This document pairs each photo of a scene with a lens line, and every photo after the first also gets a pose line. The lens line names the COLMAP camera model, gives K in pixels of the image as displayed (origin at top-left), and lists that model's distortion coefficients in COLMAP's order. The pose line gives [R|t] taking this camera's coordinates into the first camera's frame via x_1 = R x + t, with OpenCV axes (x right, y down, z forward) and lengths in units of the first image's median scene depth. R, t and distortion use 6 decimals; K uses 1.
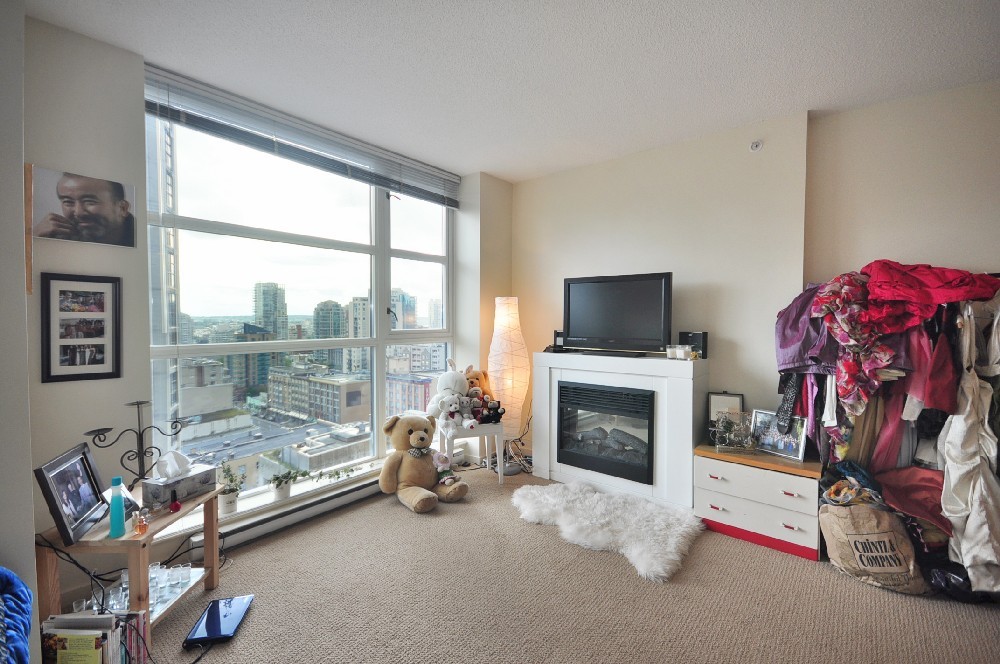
lens RADIAL K [[437.4, 0, 500.0], [0, 437.4, 332.0], [0, 0, 1]] dist [0.027578, -0.019547]
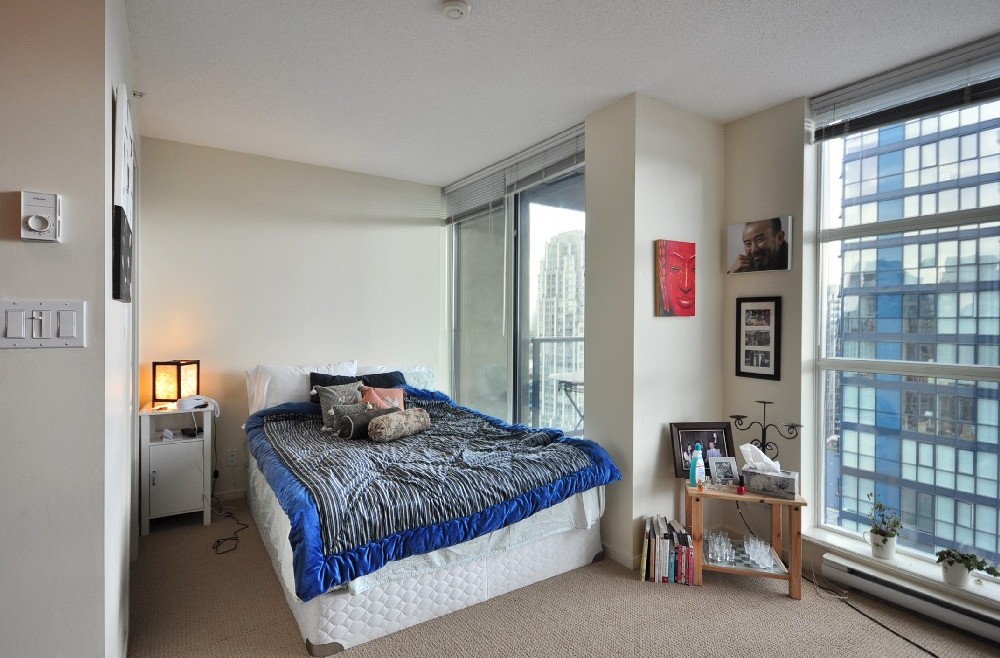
lens RADIAL K [[509.5, 0, 500.0], [0, 509.5, 329.0], [0, 0, 1]] dist [0.002941, 0.000366]
pose [[-0.309322, 0.002495, -0.950954, 0.619921], [-0.035785, 0.999258, 0.014262, -0.025597], [0.950284, 0.038442, -0.309003, 0.650124]]
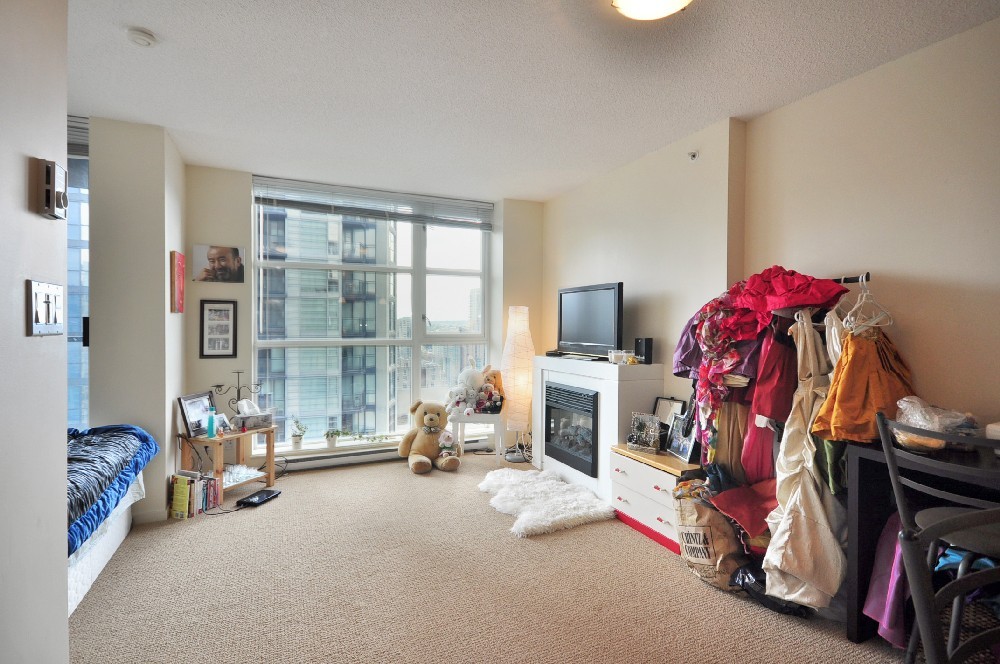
lens RADIAL K [[489.2, 0, 500.0], [0, 489.2, 332.0], [0, 0, 1]] dist [-0.001279, -0.000087]
pose [[0.895845, 0.009389, -0.444267, 0.868065], [-0.017254, 0.999758, -0.013663, 0.009095], [0.444031, 0.019905, 0.895790, -0.256774]]
